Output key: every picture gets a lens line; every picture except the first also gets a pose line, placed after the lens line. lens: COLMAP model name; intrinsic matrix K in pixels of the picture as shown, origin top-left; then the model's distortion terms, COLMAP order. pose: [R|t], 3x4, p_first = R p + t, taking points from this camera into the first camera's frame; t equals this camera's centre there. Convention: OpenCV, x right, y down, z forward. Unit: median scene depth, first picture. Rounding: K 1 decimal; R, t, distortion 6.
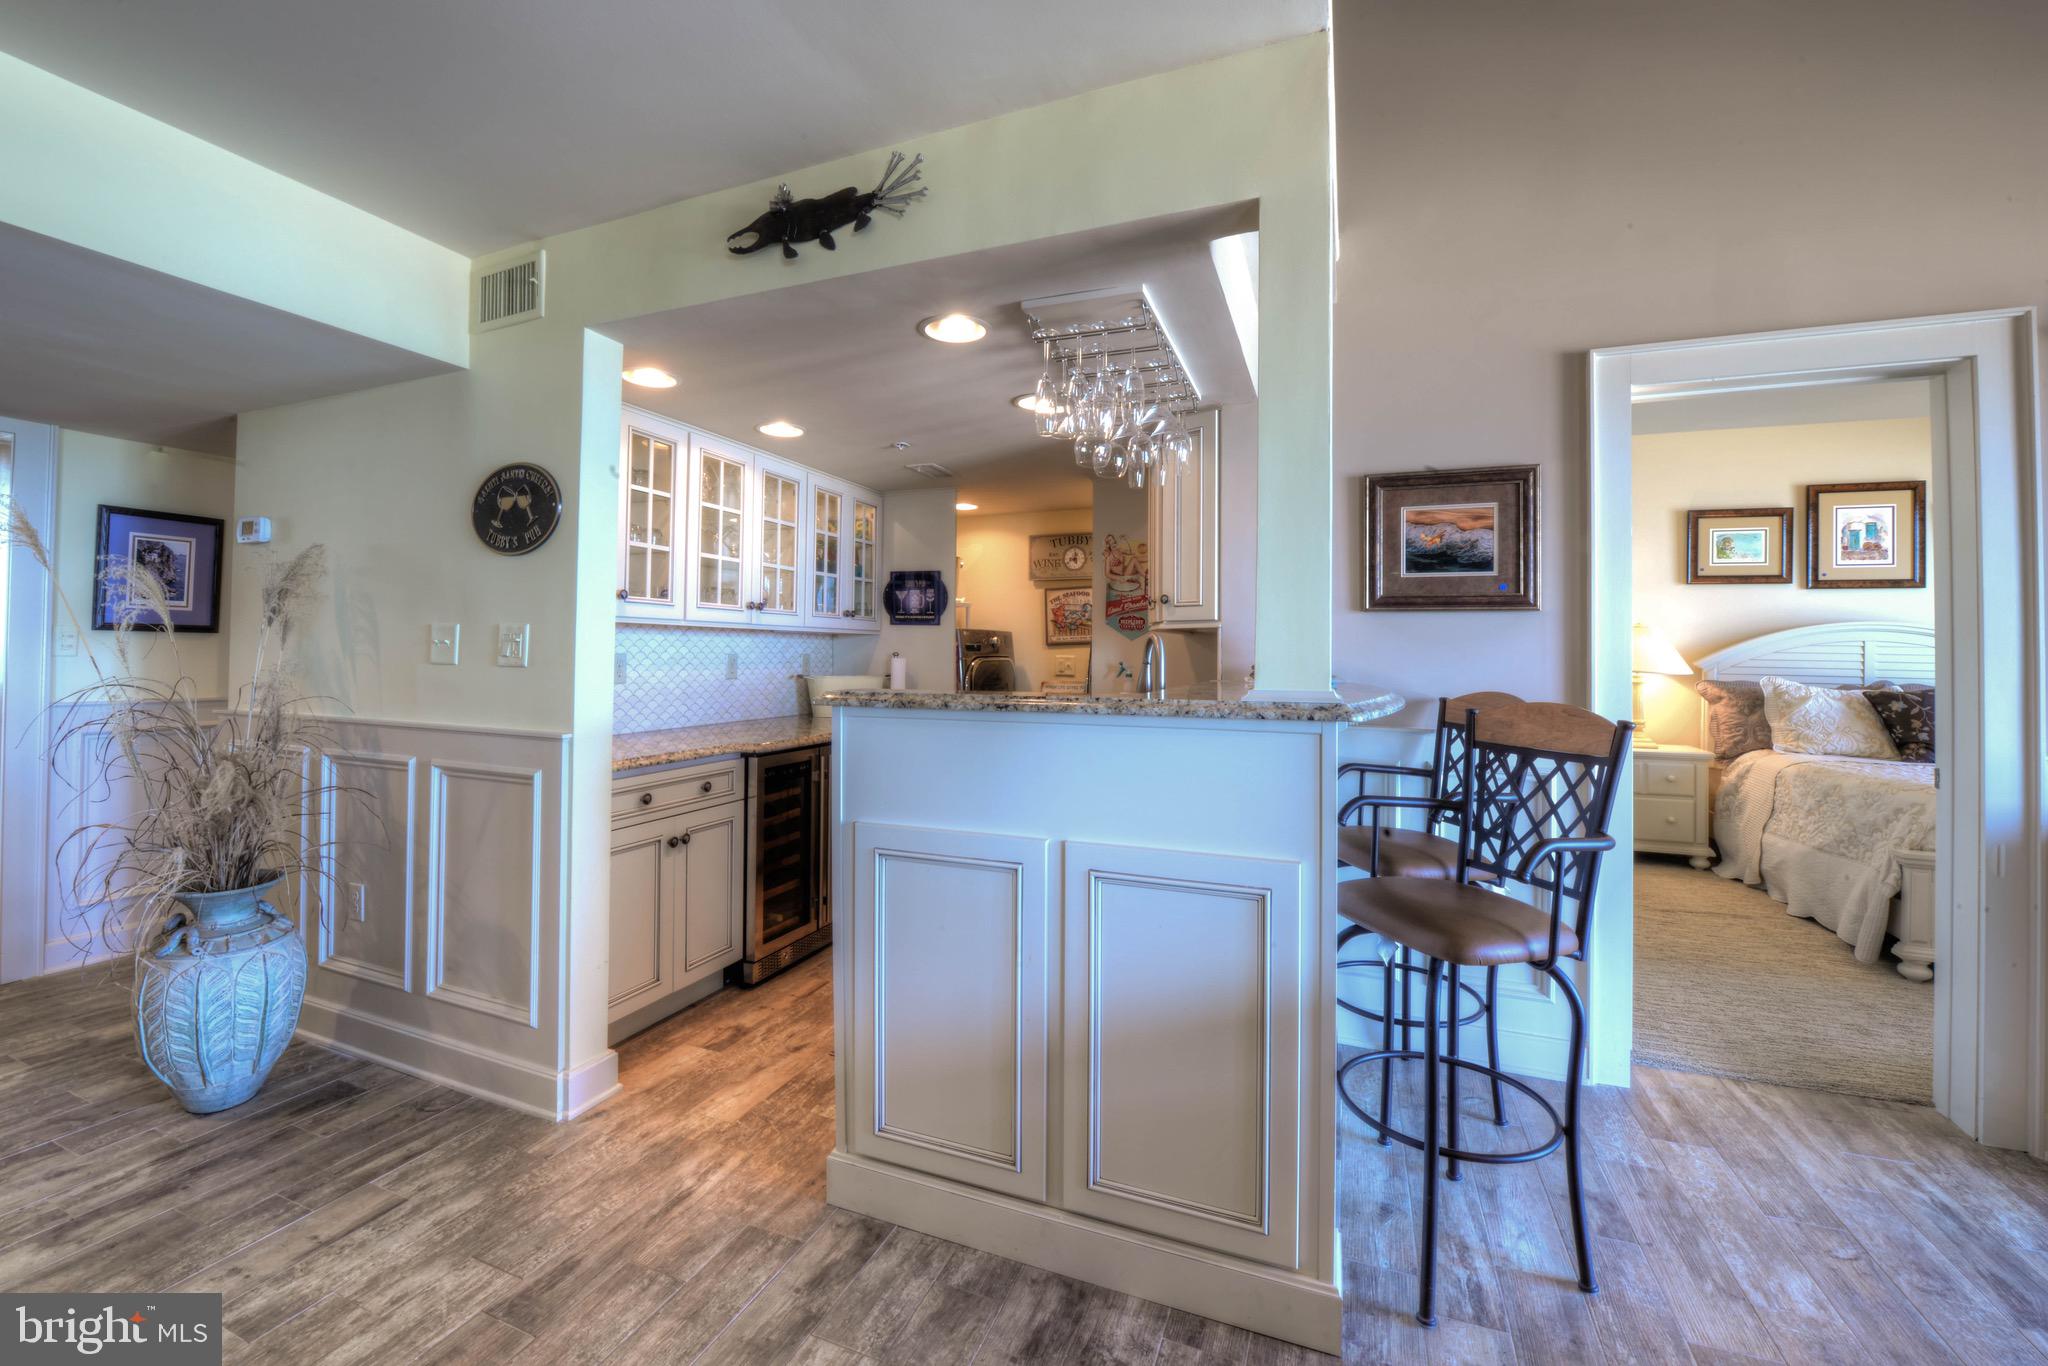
lens RADIAL K [[824.5, 0, 1011.6], [0, 824.5, 638.3], [0, 0, 1]] dist [-0.022271, -0.000152]
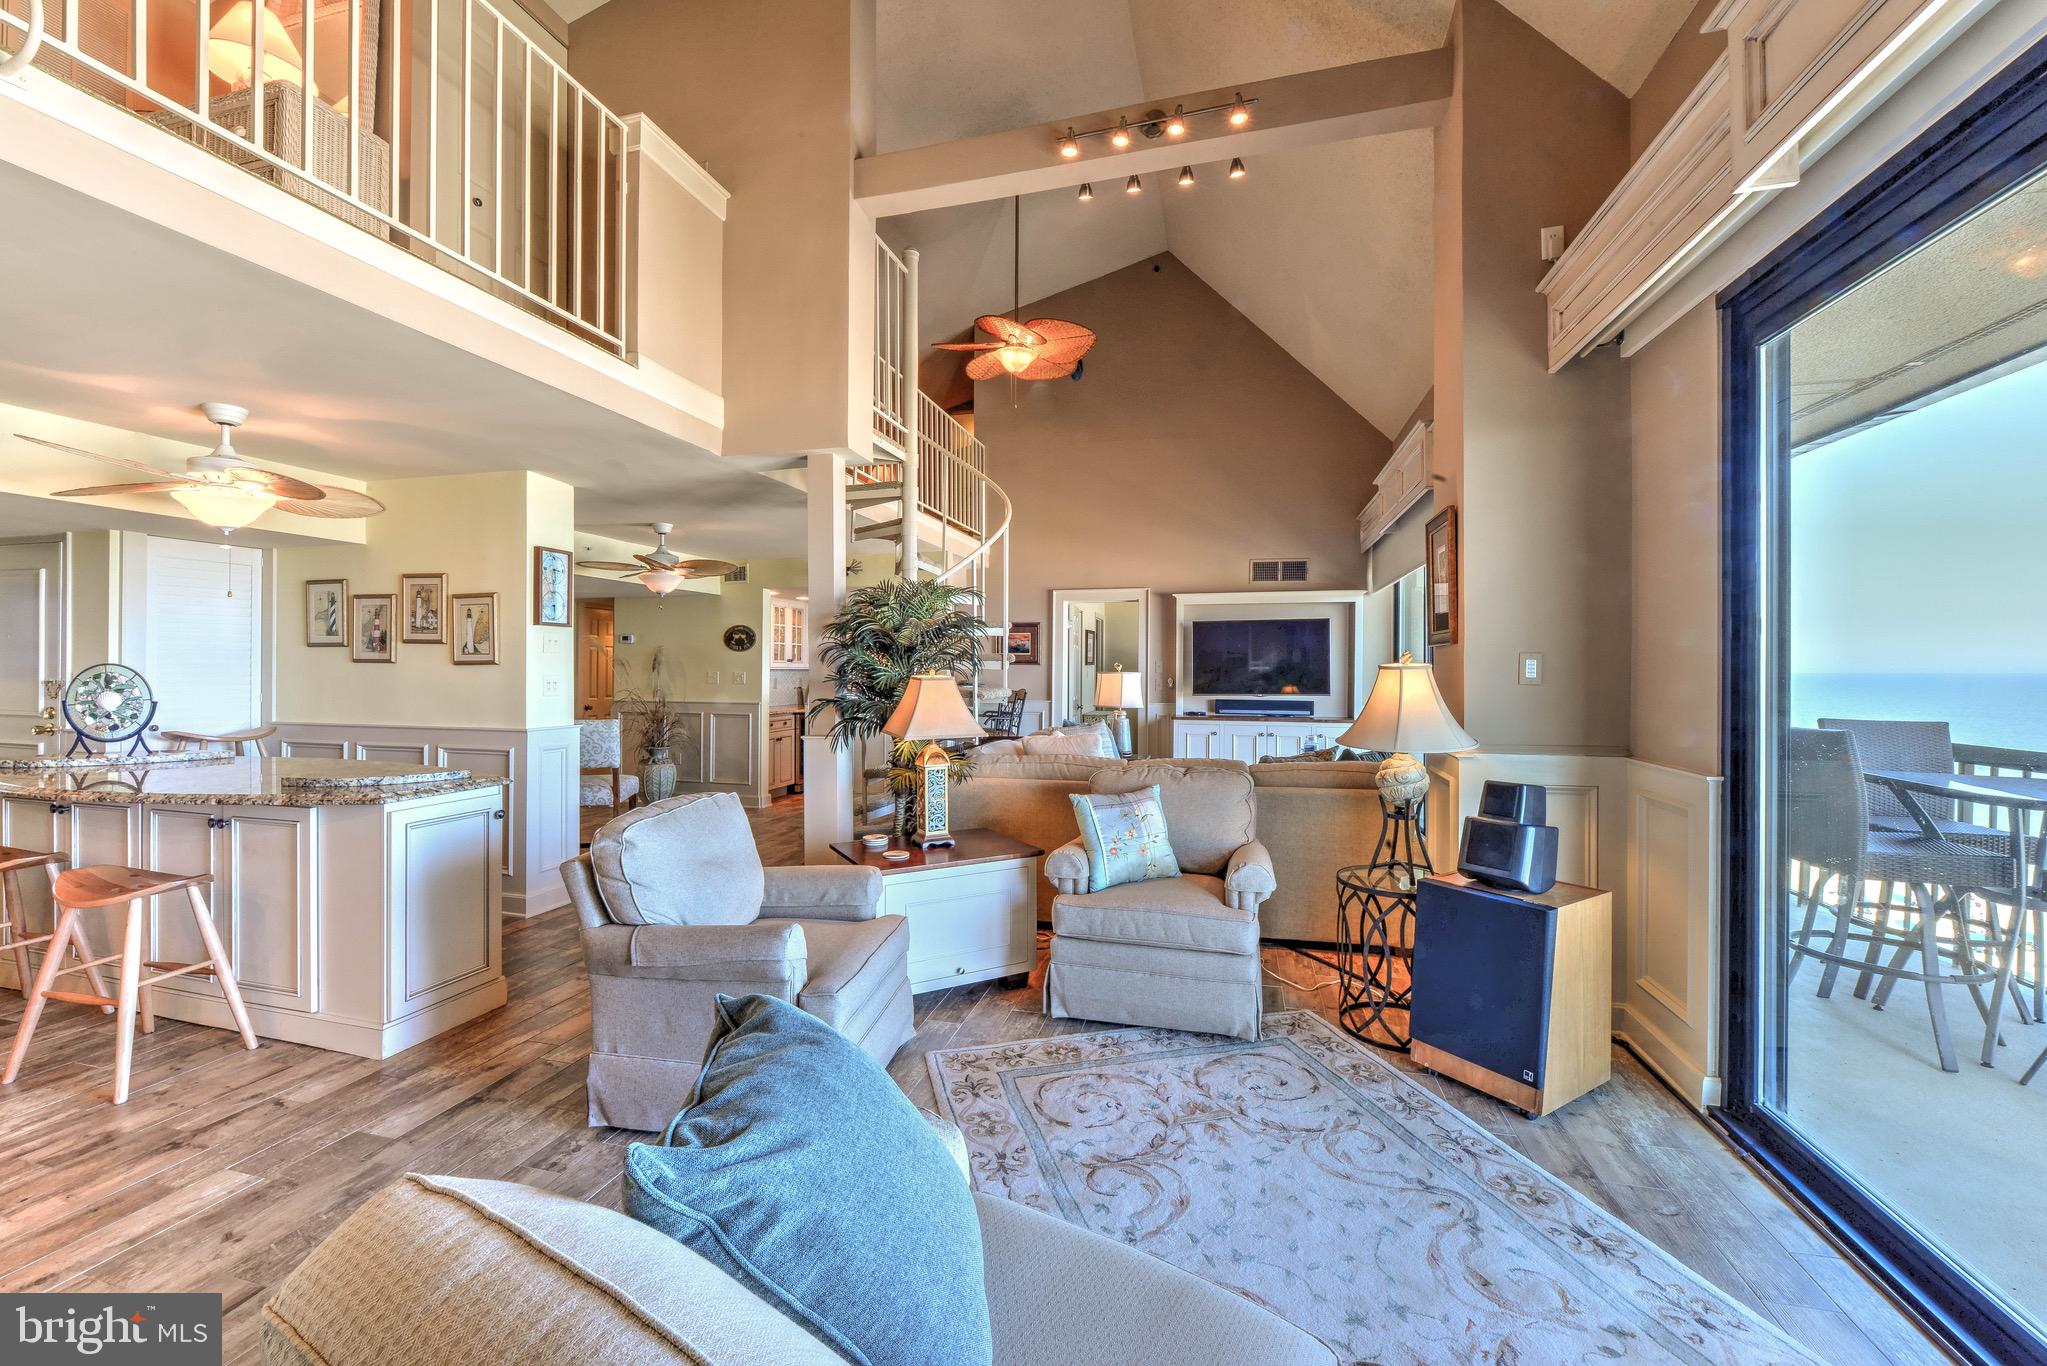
lens RADIAL K [[826.5, 0, 1010.0], [0, 826.5, 669.0], [0, 0, 1]] dist [-0.003245, -0.000866]
pose [[0.993091, -0.006550, 0.117163, 0.066900], [0.004303, 0.999802, 0.019420, -0.053174], [-0.117267, -0.018782, 0.992923, -1.520319]]
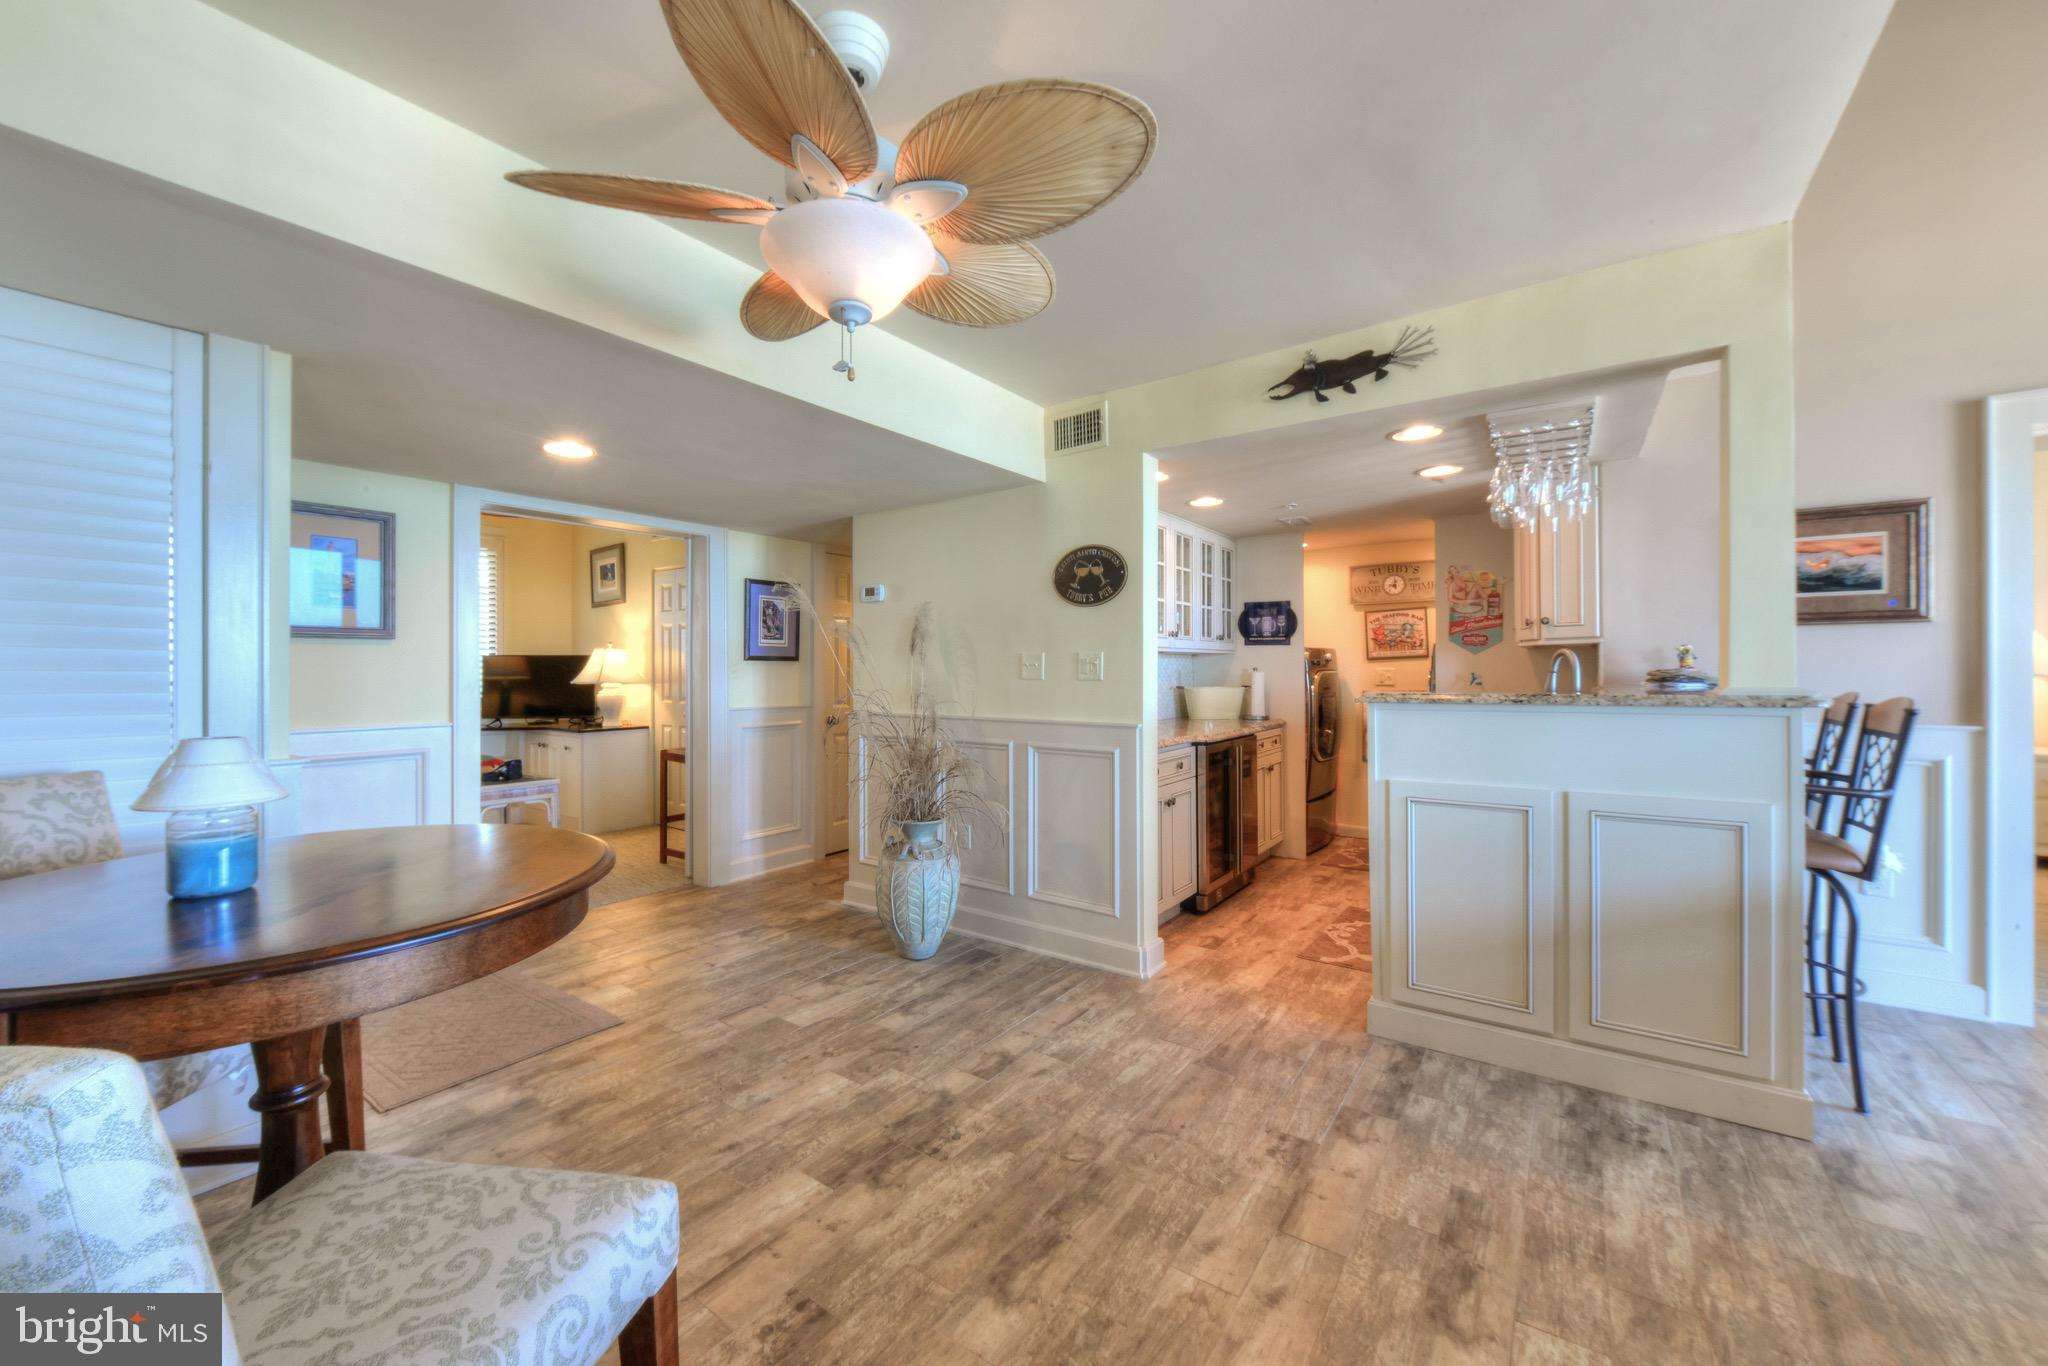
lens RADIAL K [[772.9, 0, 1008.1], [0, 772.9, 669.1], [0, 0, 1]] dist [-0.010574, -0.000675]
pose [[0.969668, -0.015210, -0.243952, -0.240023], [0.019470, 0.999697, 0.015061, -0.005978], [0.243649, -0.019354, 0.969670, -0.245159]]
